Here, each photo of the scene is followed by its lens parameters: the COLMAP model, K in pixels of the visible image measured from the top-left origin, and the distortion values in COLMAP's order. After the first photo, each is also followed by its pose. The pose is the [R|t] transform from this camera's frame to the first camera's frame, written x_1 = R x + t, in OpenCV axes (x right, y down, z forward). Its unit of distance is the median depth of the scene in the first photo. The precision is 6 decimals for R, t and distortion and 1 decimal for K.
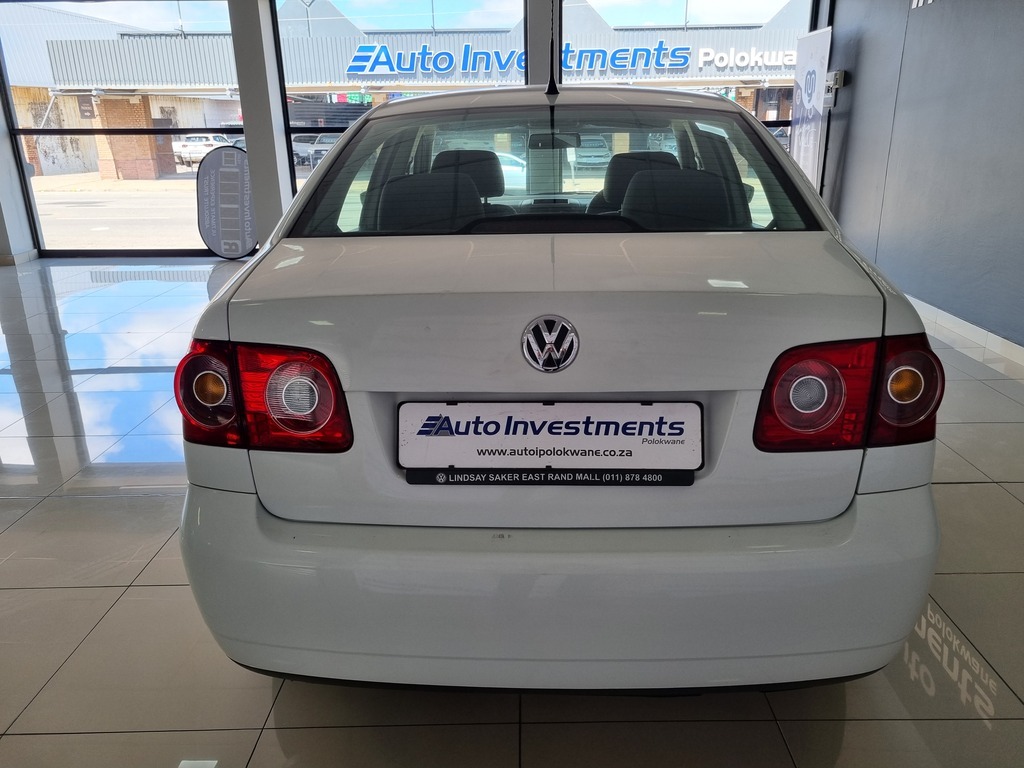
lens RADIAL K [[758.0, 0, 535.6], [0, 758.0, 377.7], [0, 0, 1]] dist [0.085628, -0.083643]
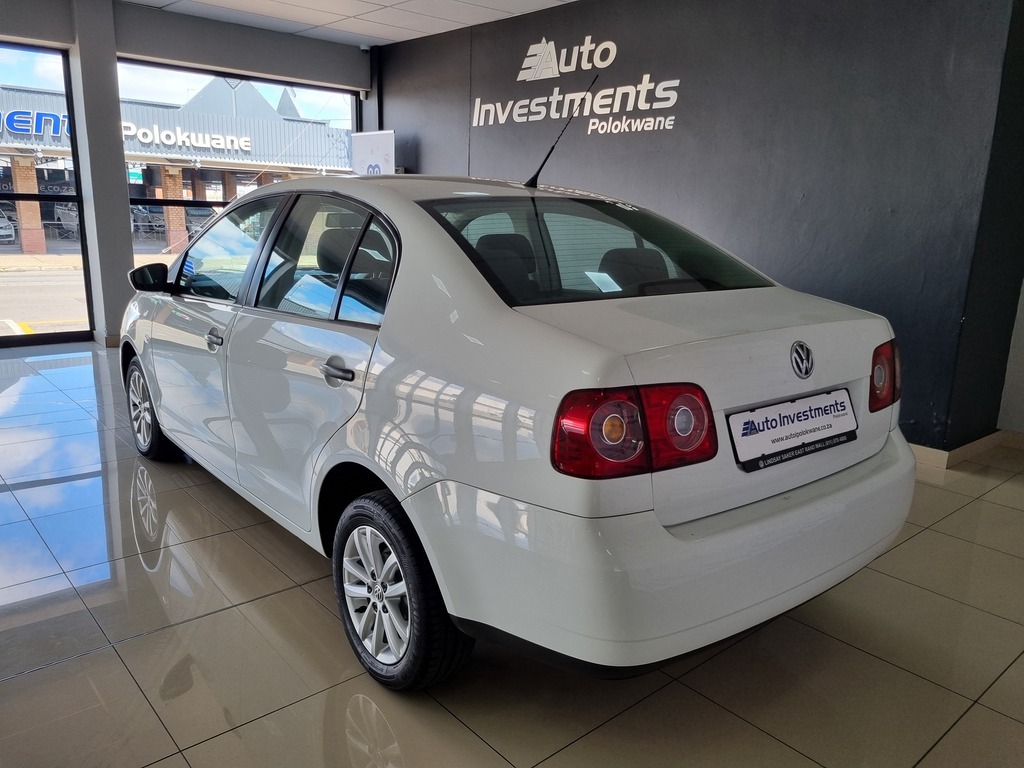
lens RADIAL K [[770.3, 0, 512.0], [0, 770.3, 384.0], [0, 0, 1]] dist [0.061413, -0.044556]
pose [[0.757422, -0.112525, 0.643157, -0.636223], [0.171124, 0.984816, -0.029225, -0.022876], [-0.630103, 0.132195, 0.765177, 0.084311]]
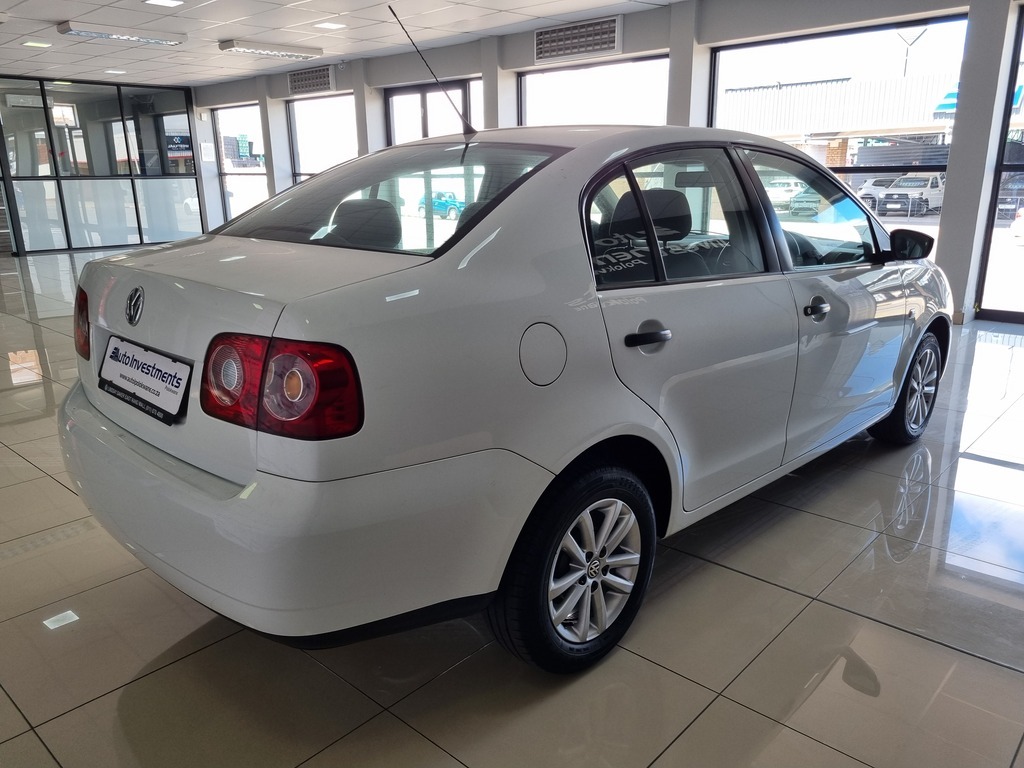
lens RADIAL K [[770.3, 0, 505.9], [0, 770.3, 386.1], [0, 0, 1]] dist [0.058720, -0.046676]
pose [[0.726503, 0.184920, -0.661814, 0.686903], [-0.215434, 0.975848, 0.036174, -0.045466], [0.652519, 0.116296, 0.748795, 0.166247]]
